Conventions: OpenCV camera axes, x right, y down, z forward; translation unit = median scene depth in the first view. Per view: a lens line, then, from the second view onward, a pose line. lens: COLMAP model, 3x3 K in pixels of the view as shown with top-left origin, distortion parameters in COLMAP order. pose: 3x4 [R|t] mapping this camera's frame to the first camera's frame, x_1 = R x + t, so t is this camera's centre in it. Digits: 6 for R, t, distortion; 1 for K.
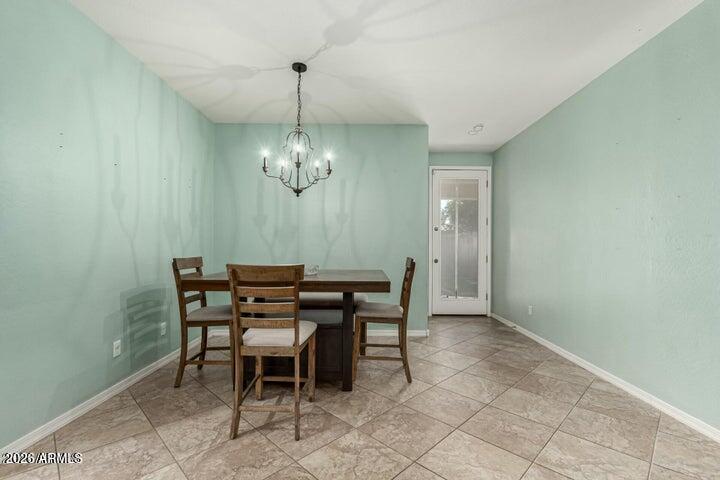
lens RADIAL K [[326.5, 0, 362.3], [0, 326.5, 243.4], [0, 0, 1]] dist [0.000698, -0.000011]
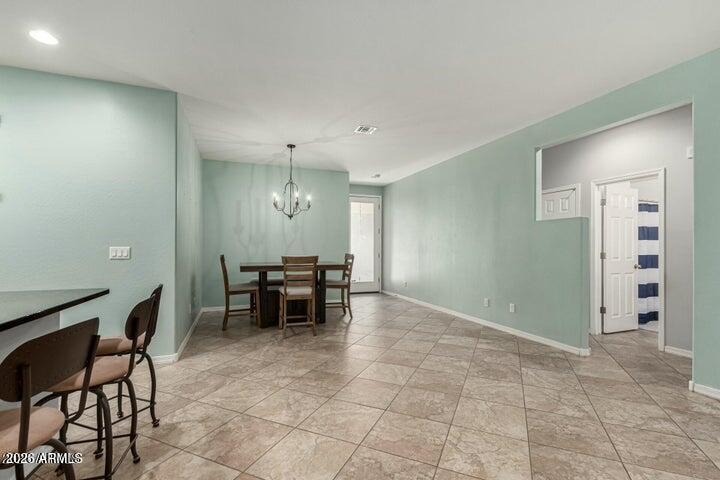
lens RADIAL K [[331.1, 0, 362.3], [0, 331.1, 245.7], [0, 0, 1]] dist [-0.001692, -0.000606]
pose [[0.932947, -0.000983, 0.360013, -0.479688], [-0.000466, 0.999992, 0.003938, -0.007991], [-0.360014, -0.003842, 0.932939, -0.810274]]
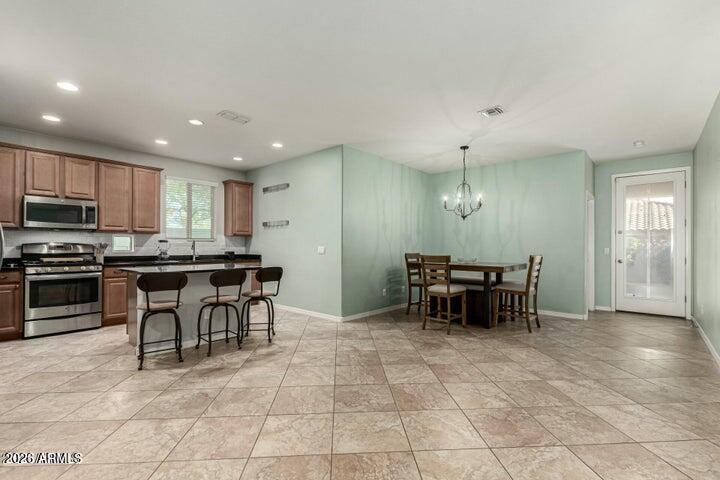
lens RADIAL K [[331.1, 0, 362.3], [0, 331.1, 245.7], [0, 0, 1]] dist [-0.001692, -0.000606]
pose [[0.748483, -0.003864, -0.663142, 0.589561], [0.004121, 0.999991, -0.001175, -0.001407], [0.663141, -0.001853, 0.748493, -0.732811]]
